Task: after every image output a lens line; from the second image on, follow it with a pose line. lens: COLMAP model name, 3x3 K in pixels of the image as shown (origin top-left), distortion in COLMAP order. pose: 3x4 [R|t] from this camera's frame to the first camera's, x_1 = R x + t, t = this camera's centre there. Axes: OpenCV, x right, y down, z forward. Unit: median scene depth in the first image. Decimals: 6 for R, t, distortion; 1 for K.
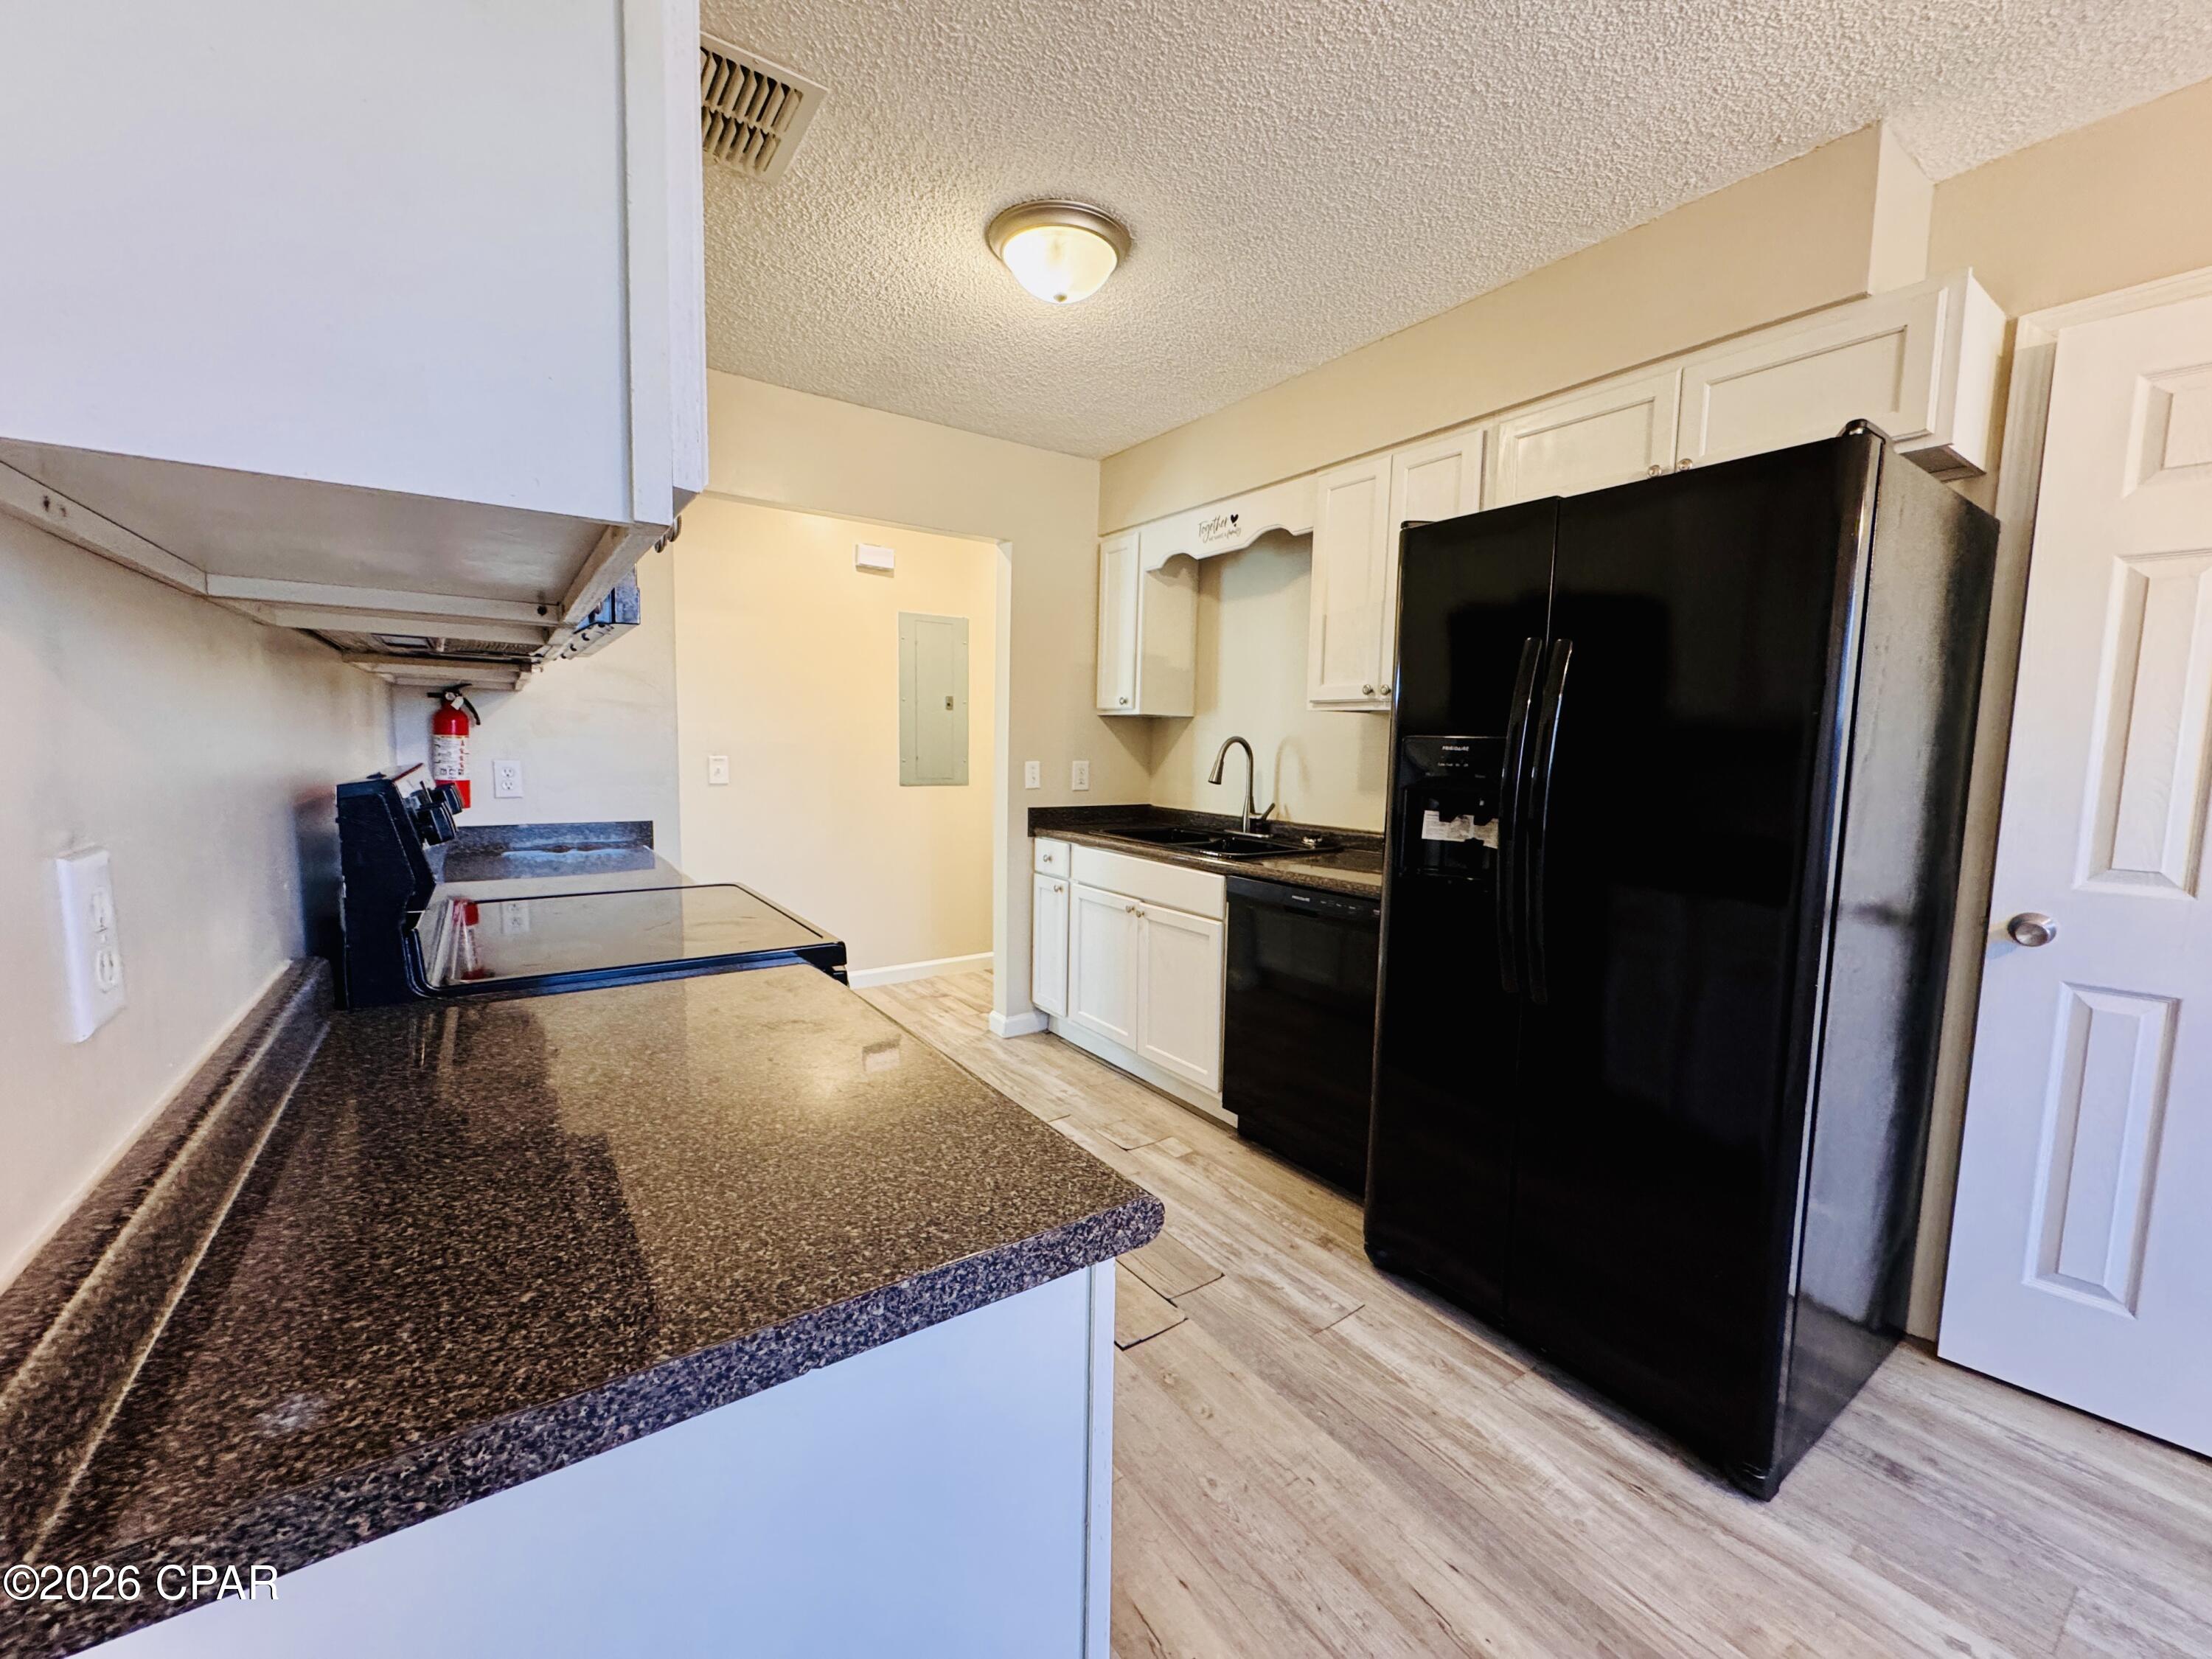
lens RADIAL K [[879.9, 0, 1103.5], [0, 879.9, 827.7], [0, 0, 1]] dist [-0.003621, 0.000605]
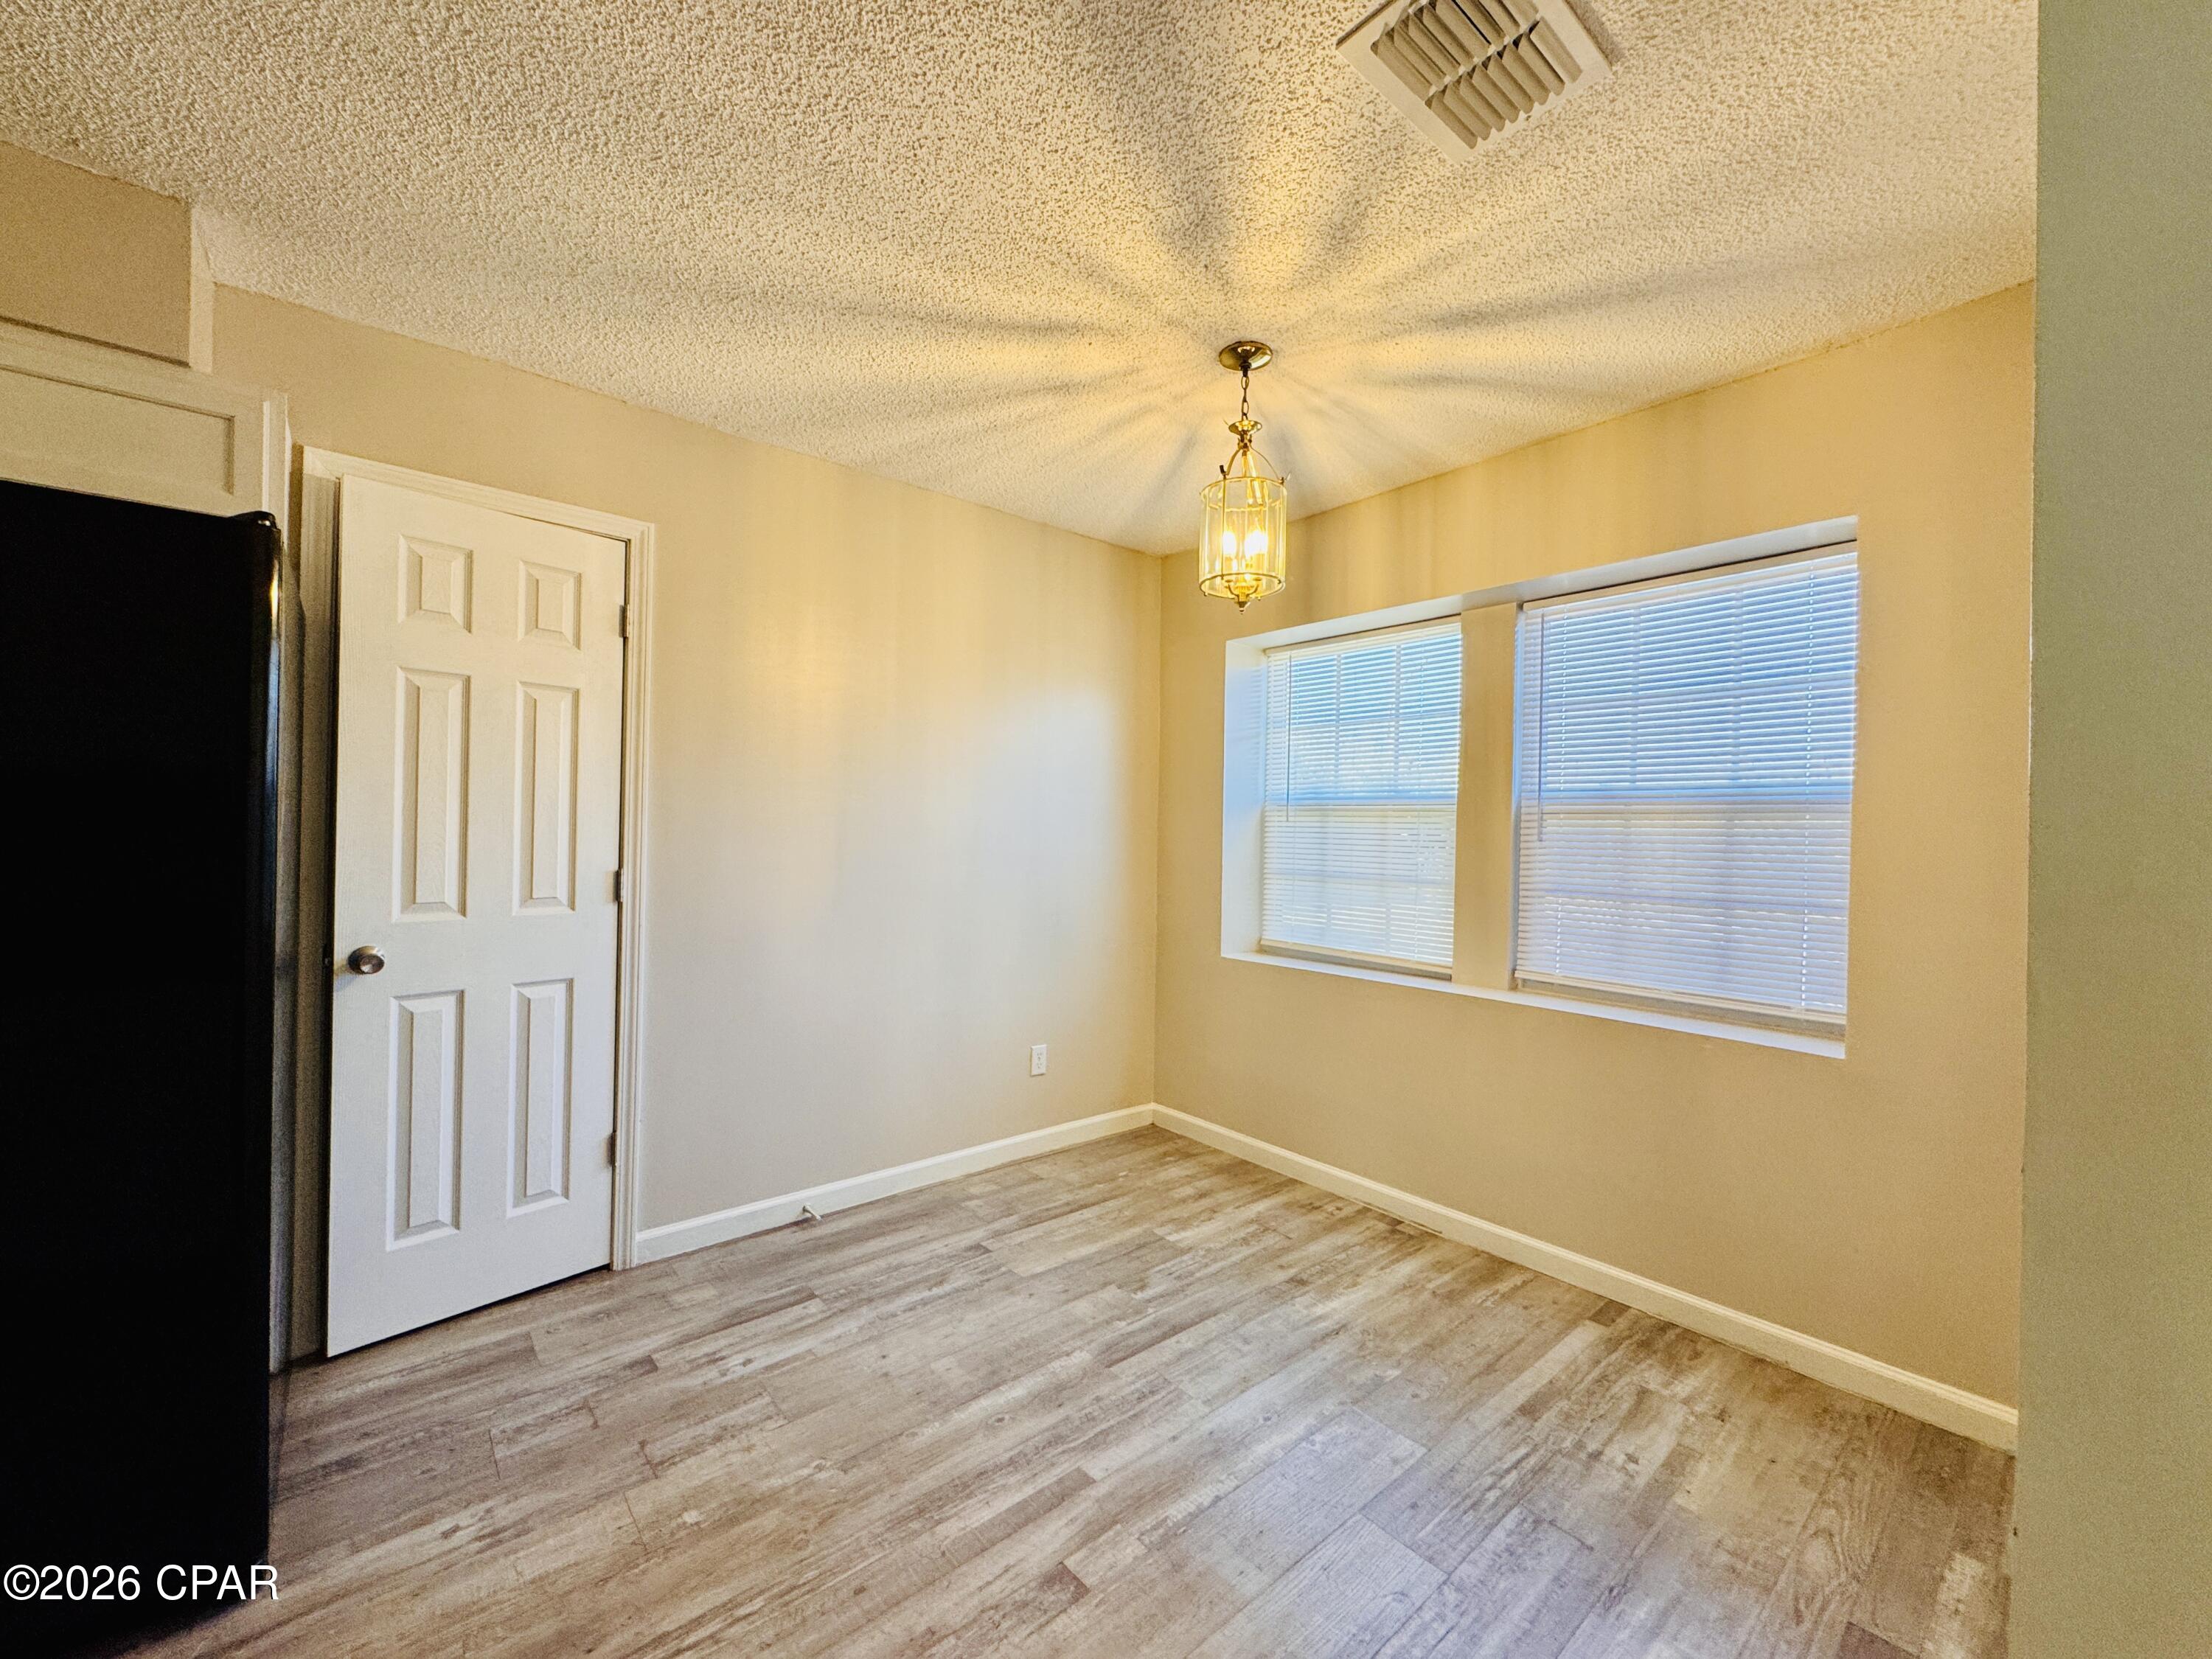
lens RADIAL K [[879.9, 0, 1106.9], [0, 879.9, 823.8], [0, 0, 1]] dist [-0.003621, 0.000605]
pose [[-0.091688, -0.021165, 0.995563, -0.249157], [0.071487, 0.997055, 0.027780, -0.033380], [-0.993218, 0.073717, -0.089905, 0.077773]]
